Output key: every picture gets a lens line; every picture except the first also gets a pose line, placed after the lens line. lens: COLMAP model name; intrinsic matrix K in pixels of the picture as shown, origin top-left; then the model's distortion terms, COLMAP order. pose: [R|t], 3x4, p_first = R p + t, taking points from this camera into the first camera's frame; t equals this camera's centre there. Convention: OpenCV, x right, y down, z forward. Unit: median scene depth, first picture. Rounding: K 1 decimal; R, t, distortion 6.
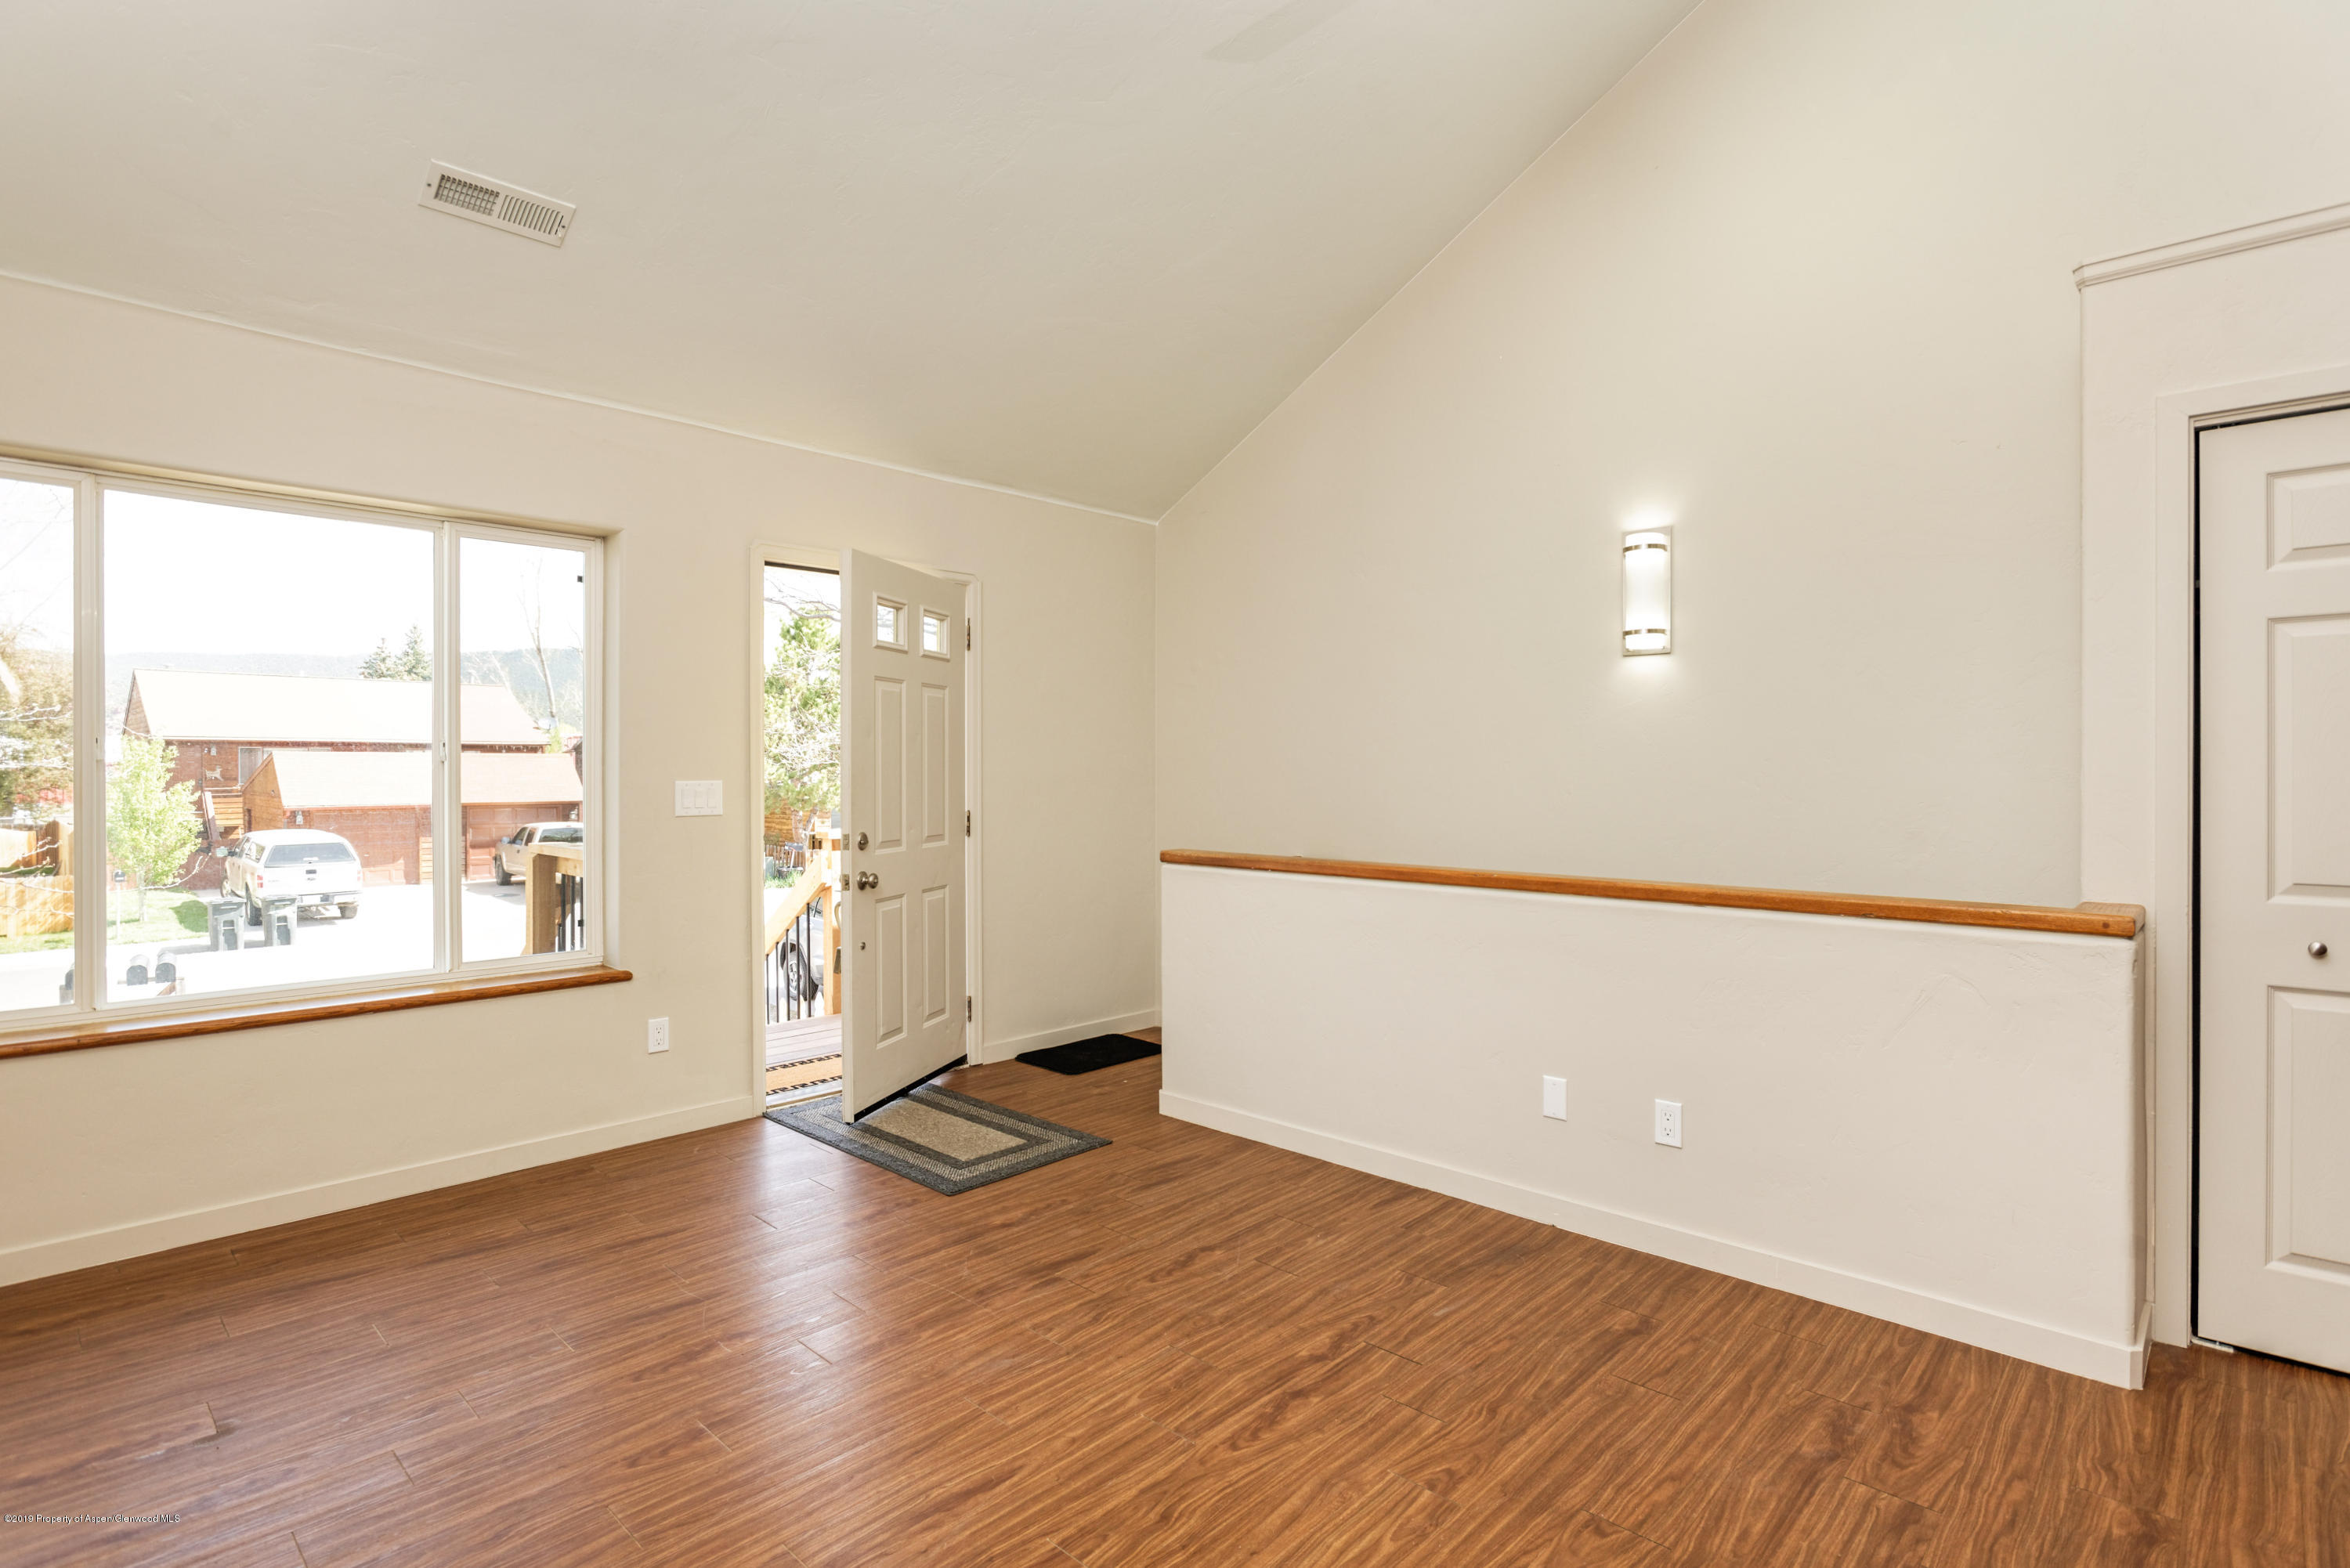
lens RADIAL K [[1150.9, 0, 1177.2], [0, 1150.9, 767.2], [0, 0, 1]] dist [-0.017945, 0.000696]
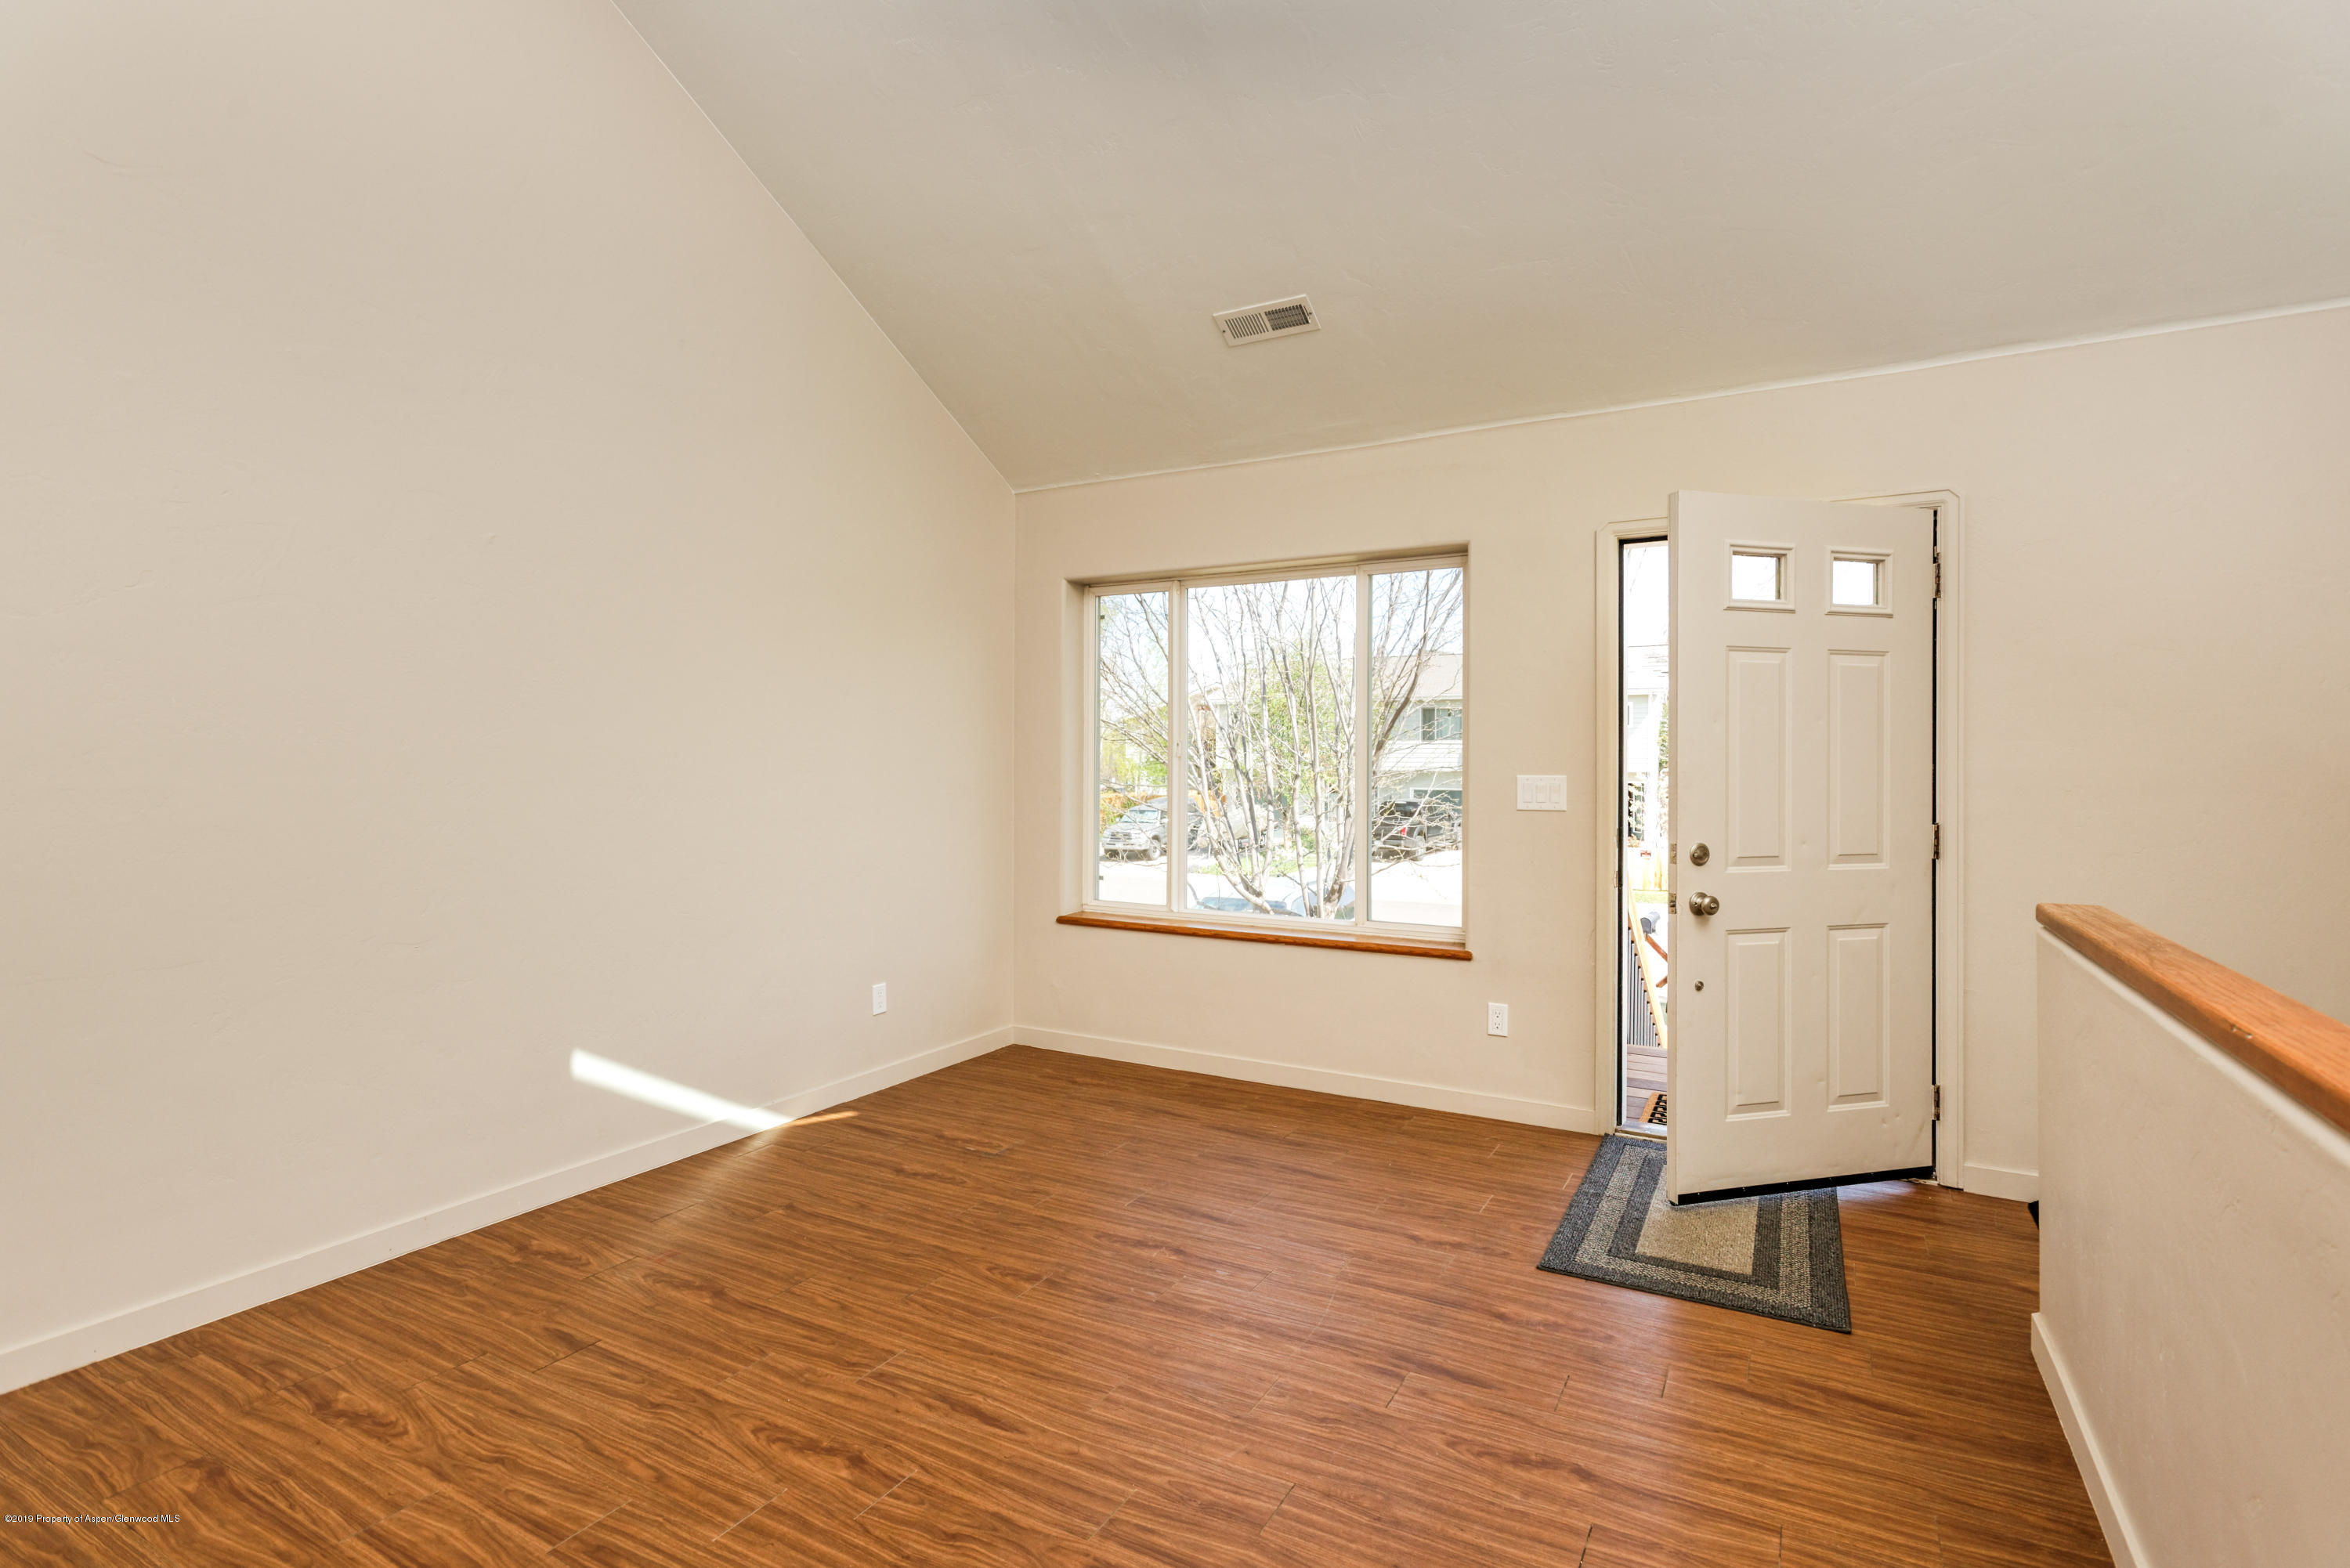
lens RADIAL K [[1116.9, 0, 1174.6], [0, 1116.9, 811.8], [0, 0, 1]] dist [-0.004751, 0.000748]
pose [[0.240815, 0.039282, -0.969776, 0.573337], [-0.000308, 0.999184, 0.040396, 0.003540], [0.970571, -0.009430, 0.240630, 0.595438]]
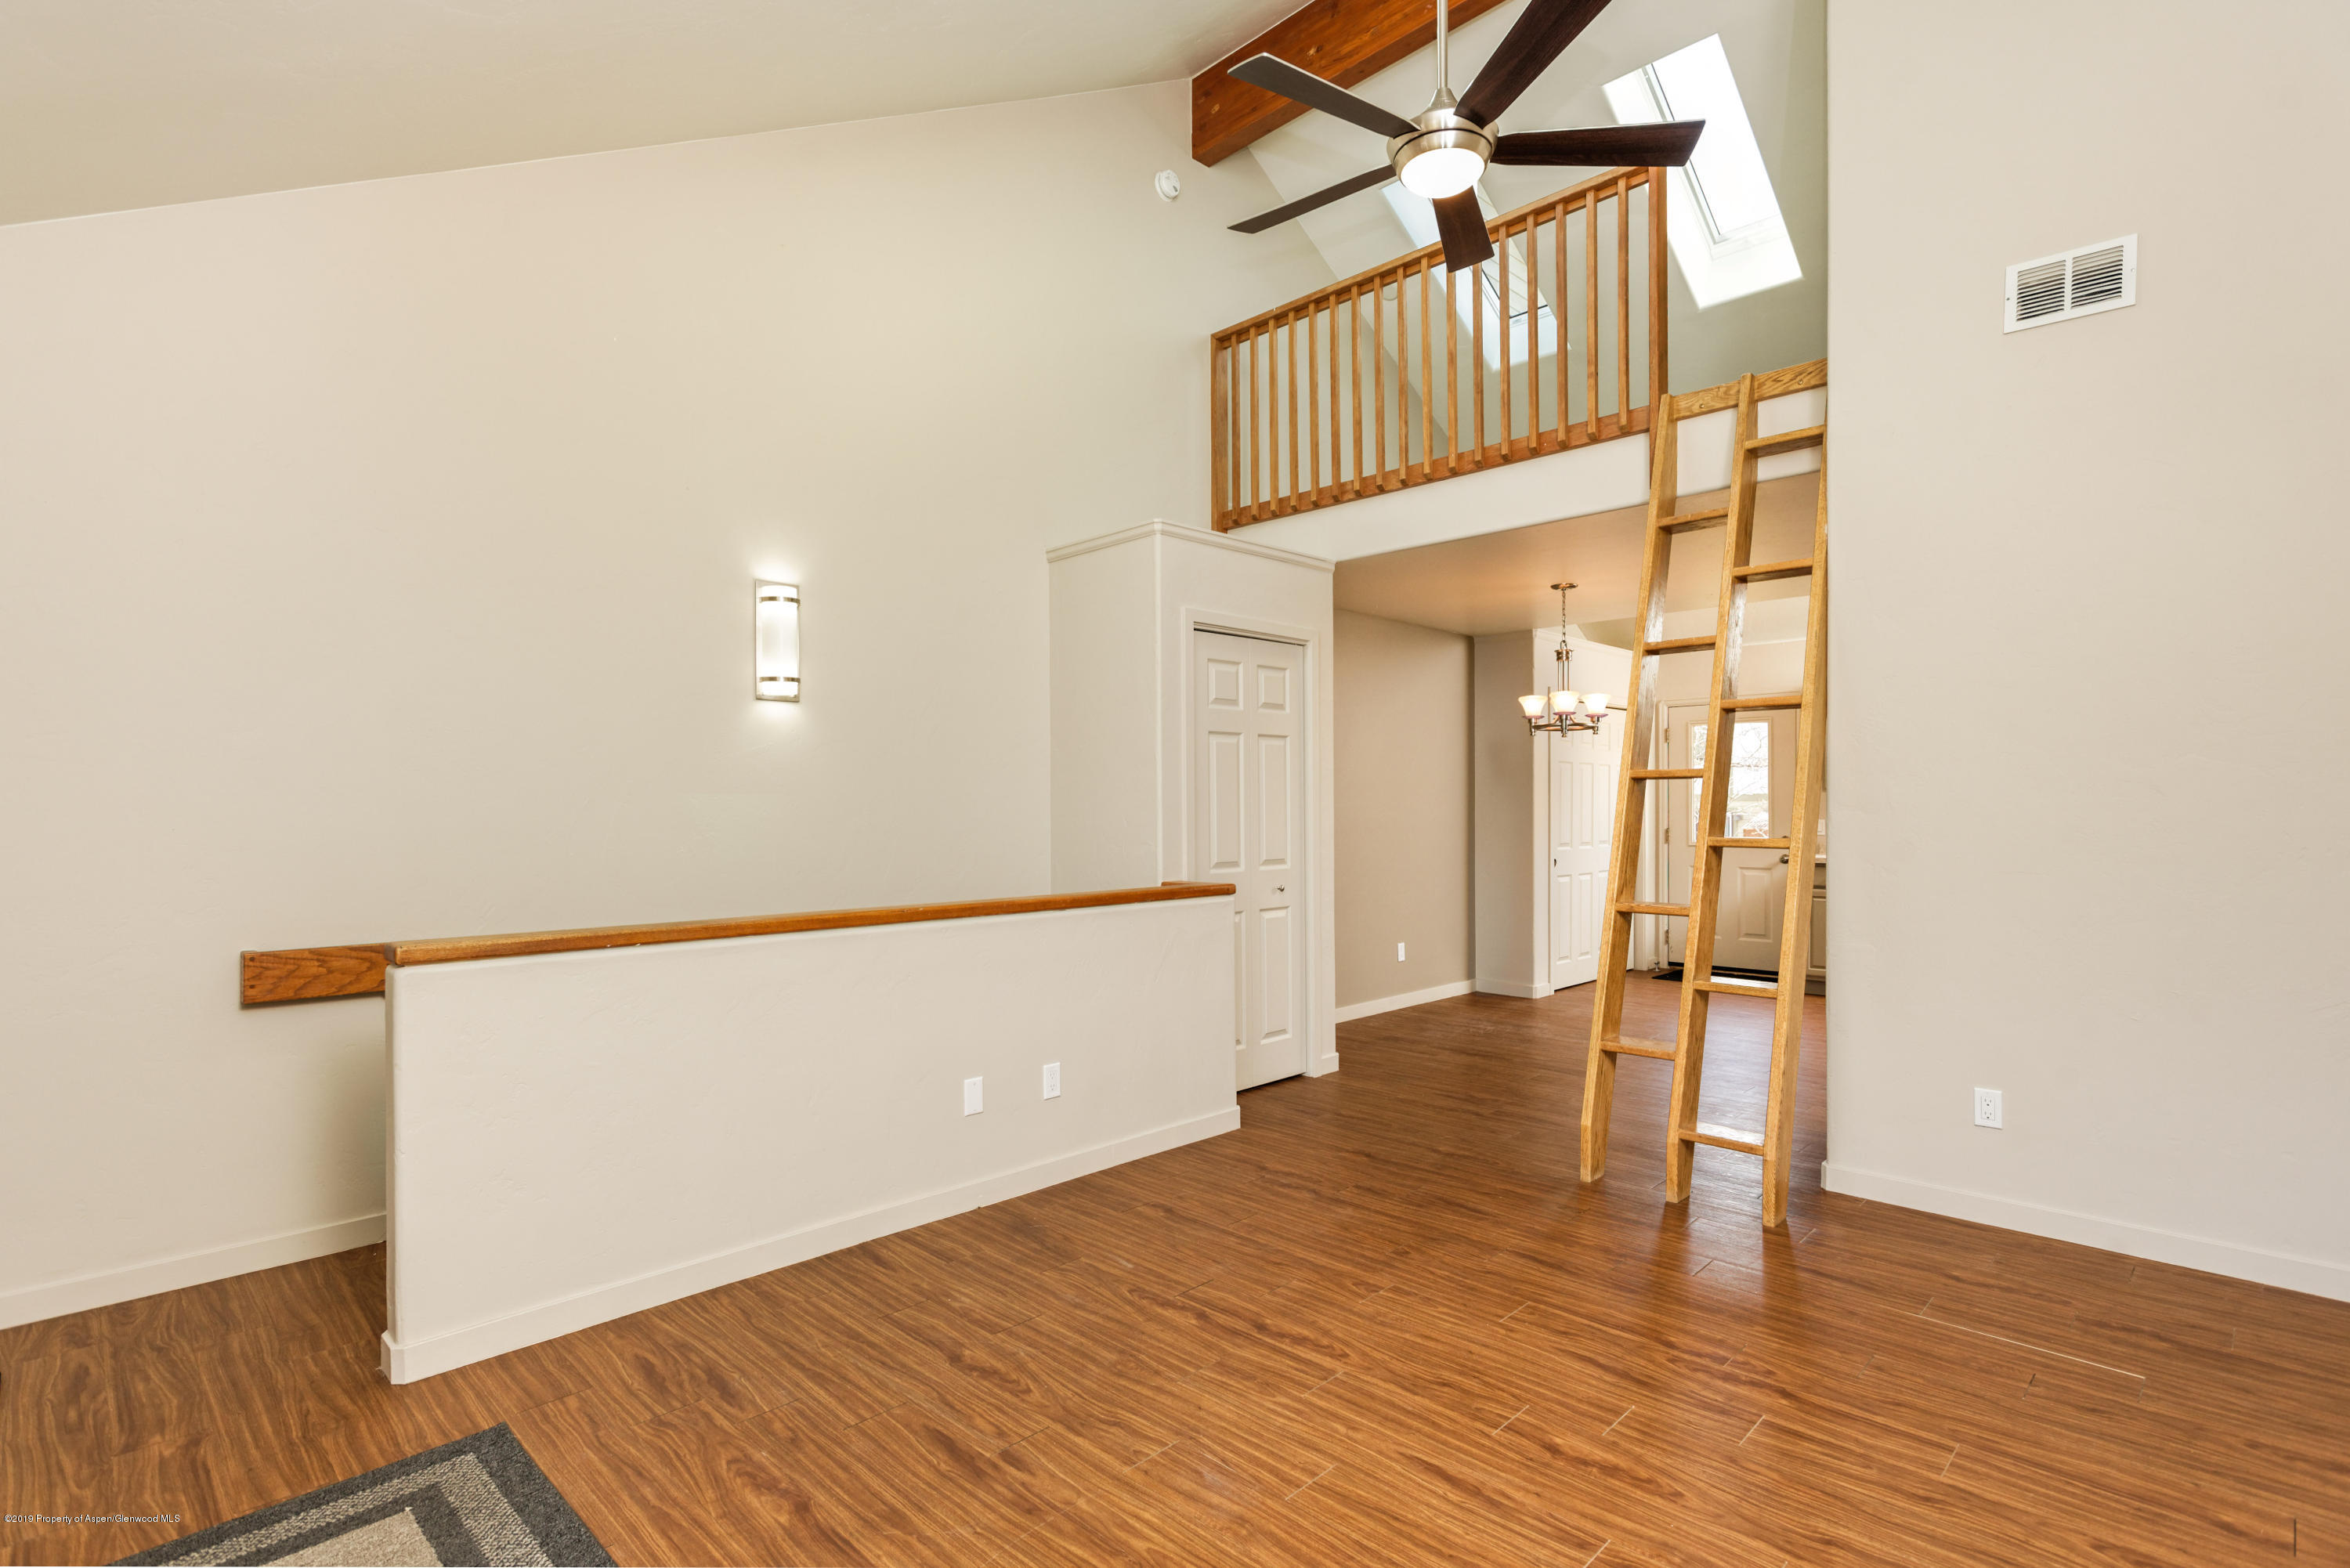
lens RADIAL K [[1116.9, 0, 1174.6], [0, 1116.9, 811.8], [0, 0, 1]] dist [-0.004751, 0.000748]
pose [[0.030113, -0.006135, 0.999528, -0.794359], [0.002919, 0.999977, 0.006050, -0.001222], [-0.999542, 0.002735, 0.030130, 0.785174]]
